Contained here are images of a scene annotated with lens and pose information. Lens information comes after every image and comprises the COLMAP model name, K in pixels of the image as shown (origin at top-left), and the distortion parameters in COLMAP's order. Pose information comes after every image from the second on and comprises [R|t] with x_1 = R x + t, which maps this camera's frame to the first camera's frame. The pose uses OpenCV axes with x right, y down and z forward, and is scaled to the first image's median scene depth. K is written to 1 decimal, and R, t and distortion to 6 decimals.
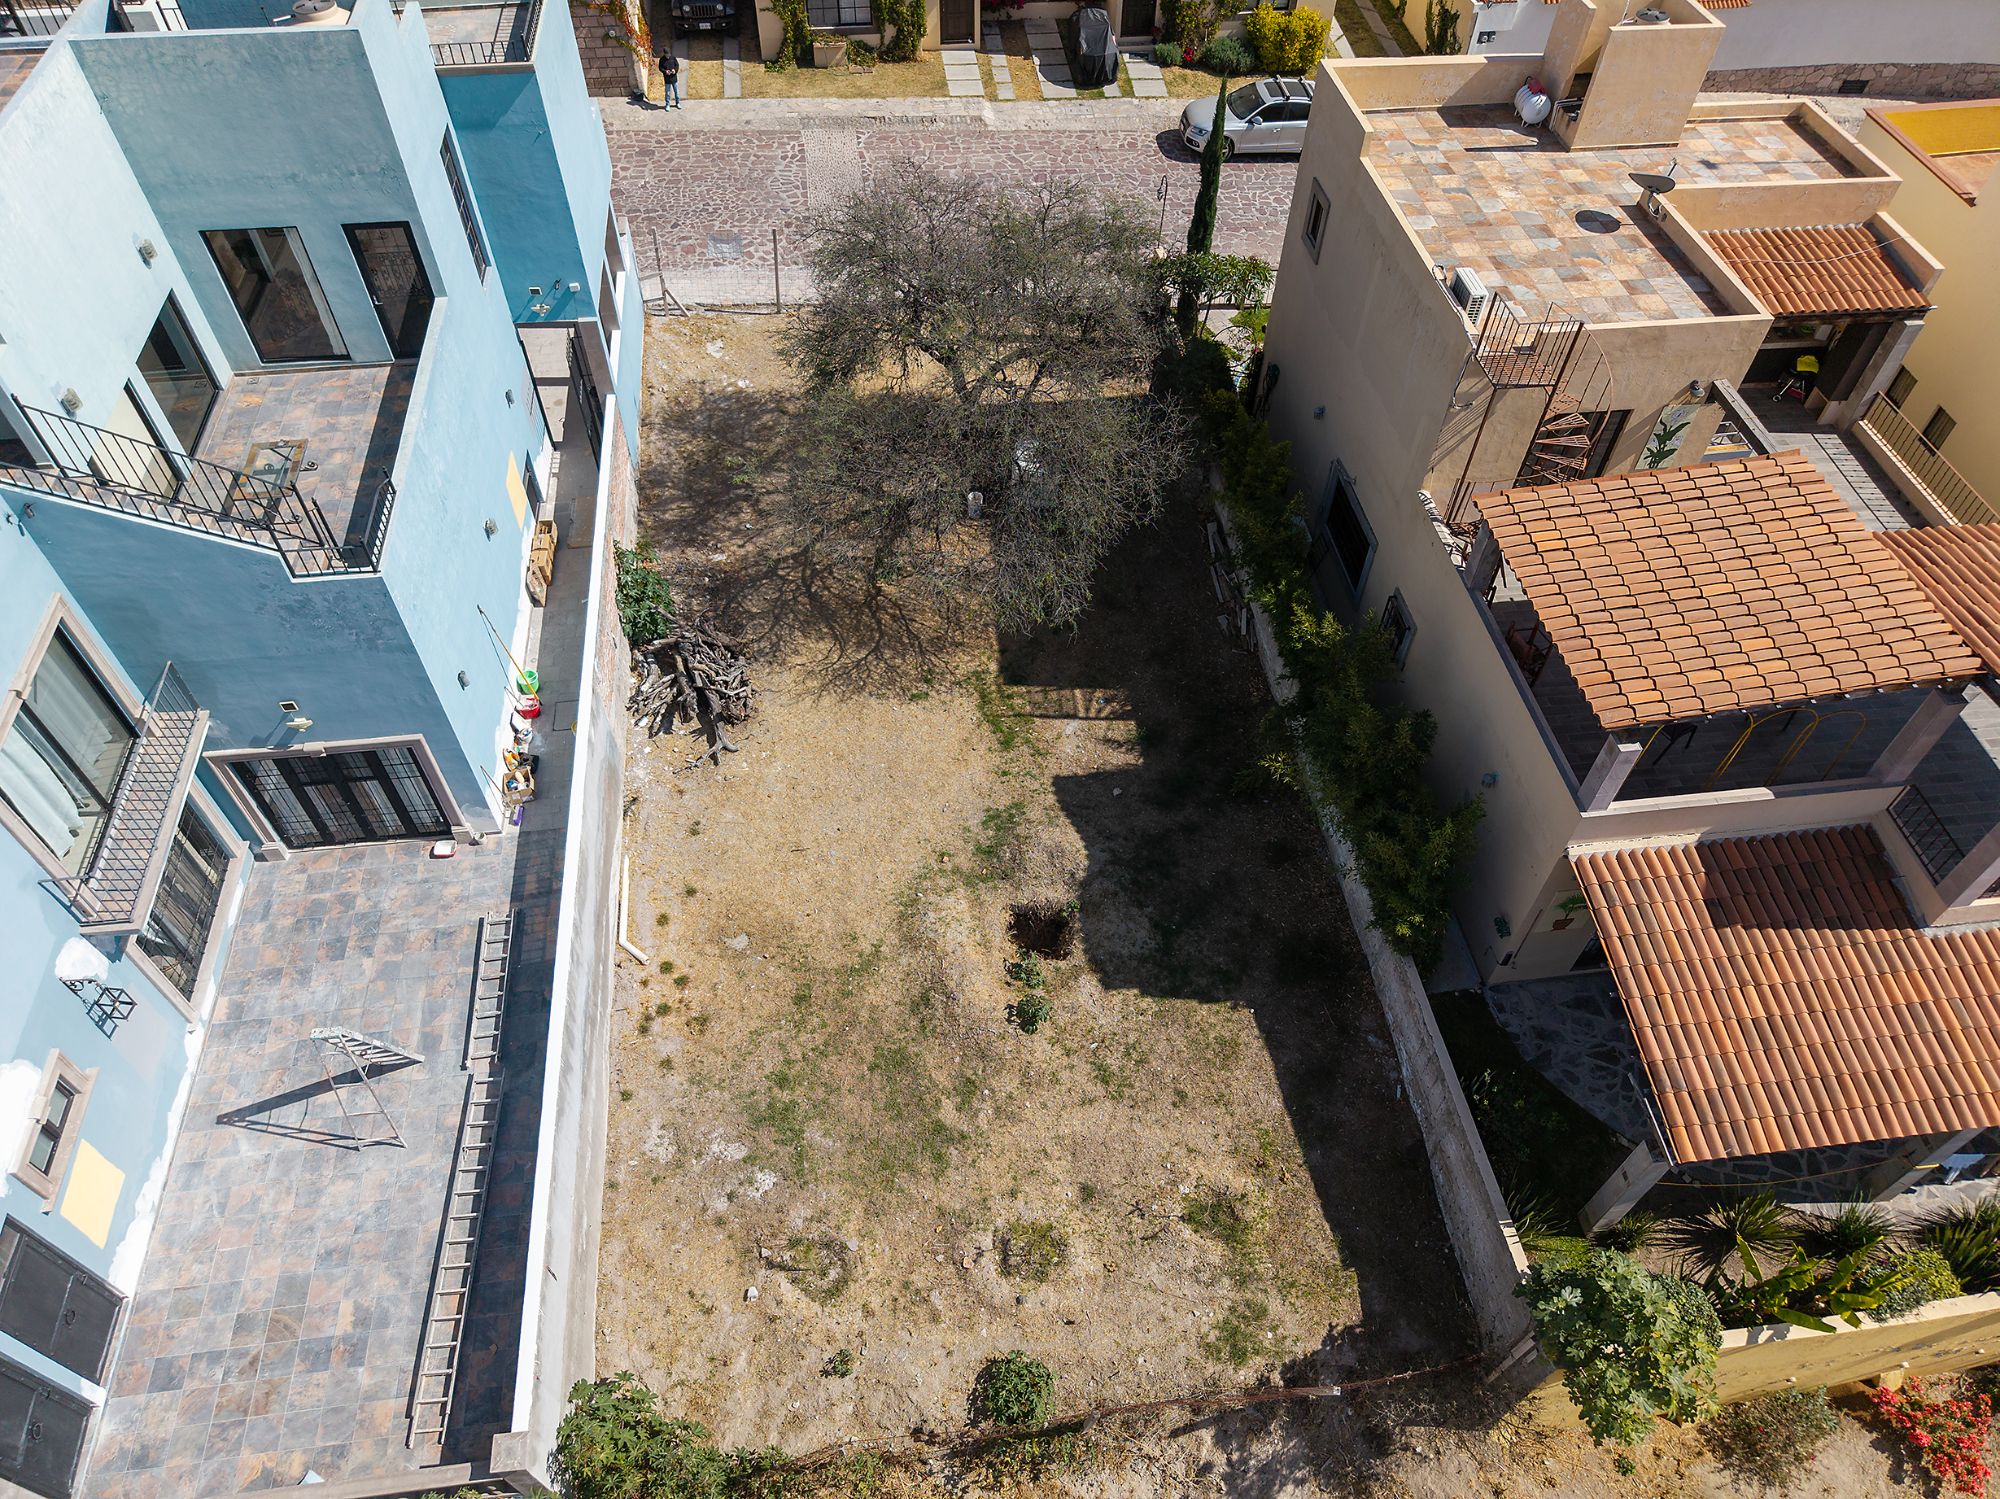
lens RADIAL K [[1332.7, 0, 1001.9], [0, 1332.7, 747.5], [0, 0, 1]] dist [0.057201, -0.082665]
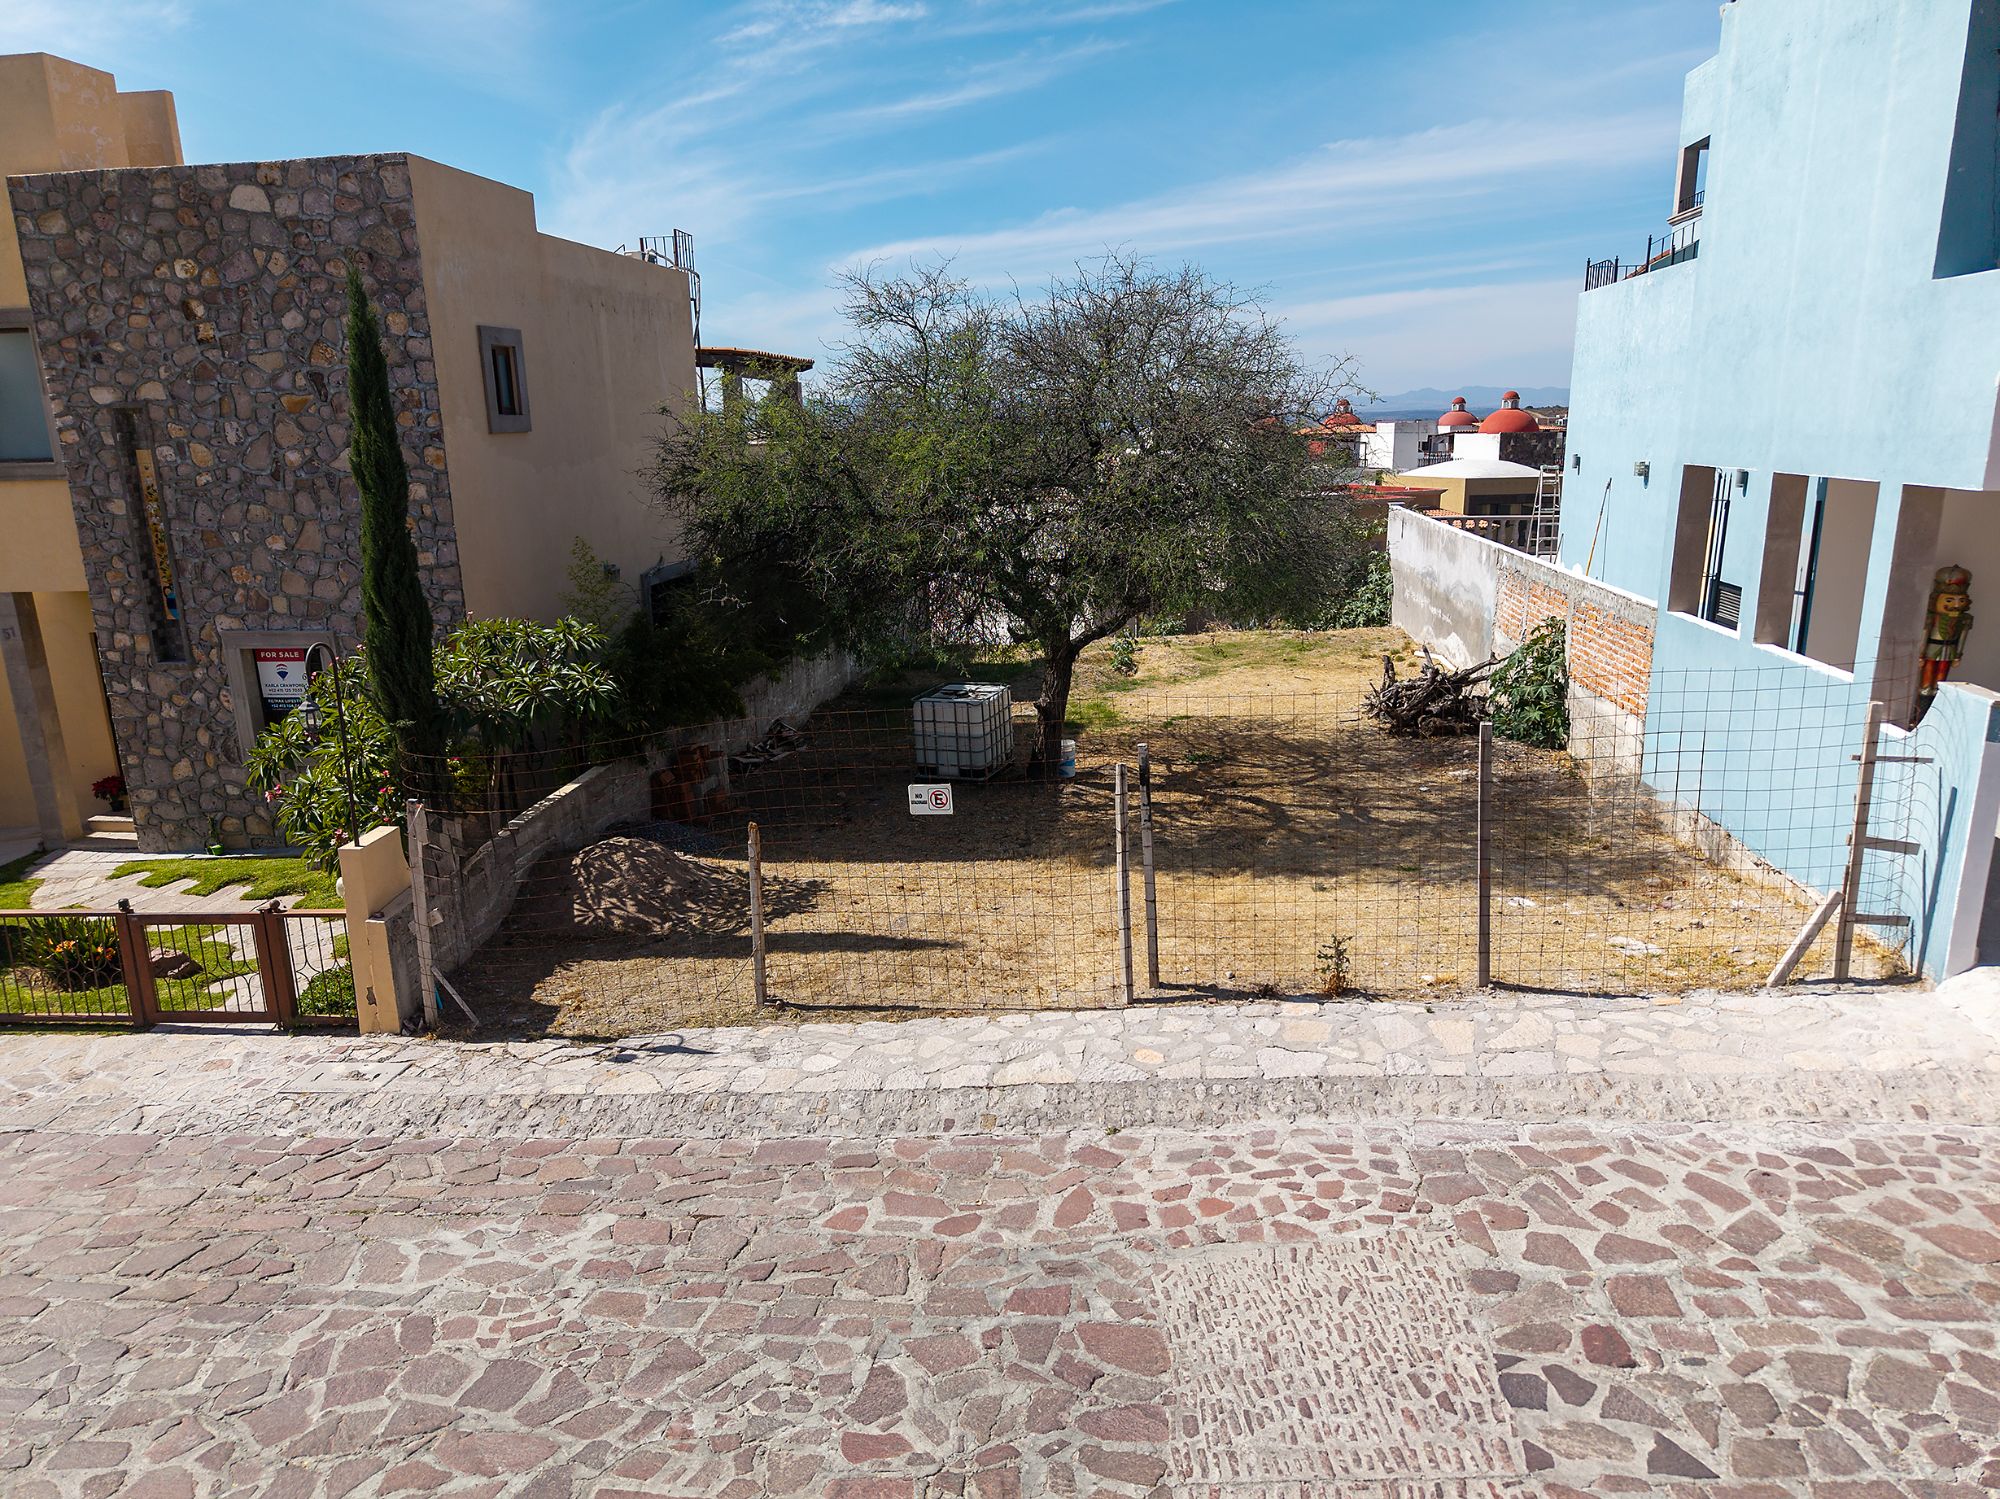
lens RADIAL K [[1335.7, 0, 999.5], [0, 1335.7, 747.8], [0, 0, 1]] dist [0.021183, -0.020770]
pose [[-0.968176, -0.051267, 0.244963, -0.200031], [0.197036, 0.447359, 0.872380, -1.021075], [-0.154310, 0.892884, -0.423021, 1.711438]]
